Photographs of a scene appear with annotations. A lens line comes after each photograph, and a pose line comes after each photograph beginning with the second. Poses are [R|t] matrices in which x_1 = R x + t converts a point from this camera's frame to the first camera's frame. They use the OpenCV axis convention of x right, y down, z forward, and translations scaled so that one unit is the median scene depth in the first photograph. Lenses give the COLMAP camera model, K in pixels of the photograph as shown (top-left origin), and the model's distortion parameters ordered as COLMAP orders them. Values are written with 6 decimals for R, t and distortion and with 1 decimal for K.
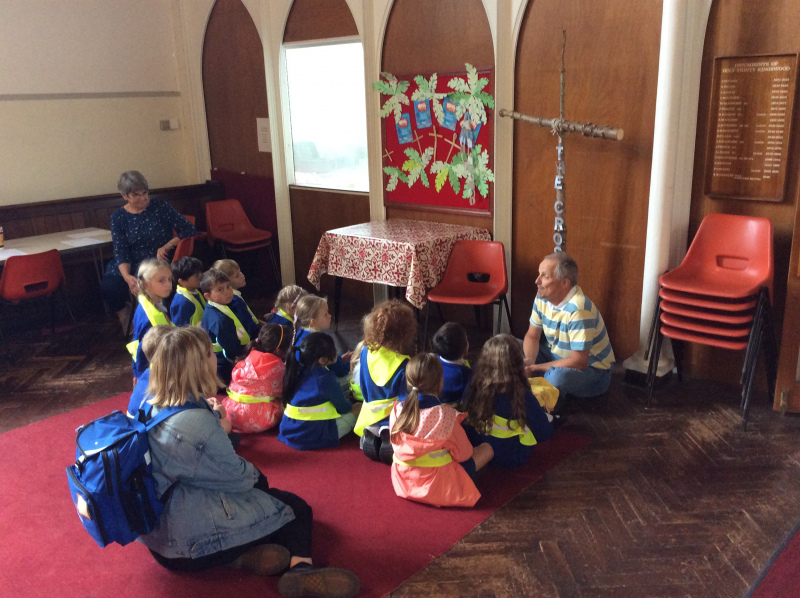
lens RADIAL K [[727.6, 0, 401.3], [0, 727.6, 297.0], [0, 0, 1]] dist [0.085121, -0.173309]
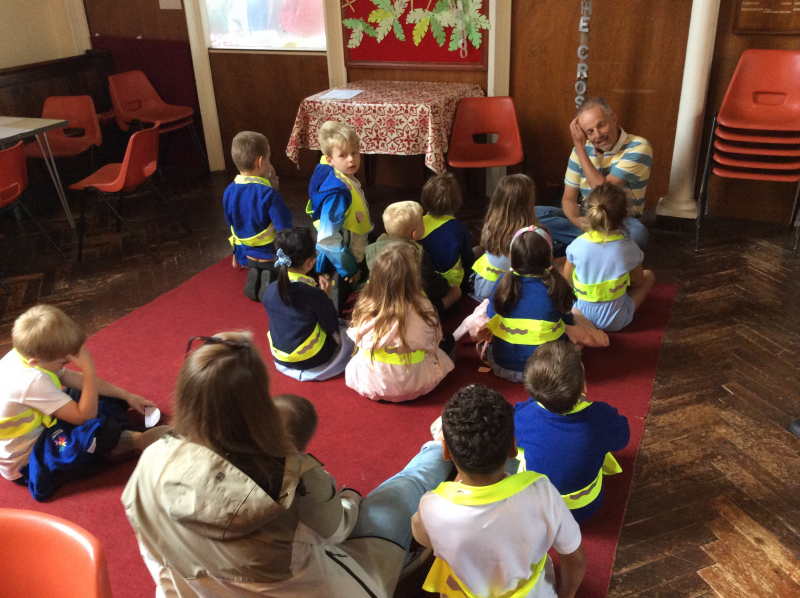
lens RADIAL K [[727.6, 0, 402.0], [0, 727.6, 314.6], [0, 0, 1]] dist [0.085121, -0.173309]
pose [[0.954266, -0.144651, 0.261635, -0.267953], [0.092248, 0.974918, 0.202545, -0.005487], [-0.284371, -0.169147, 0.943675, 0.099506]]
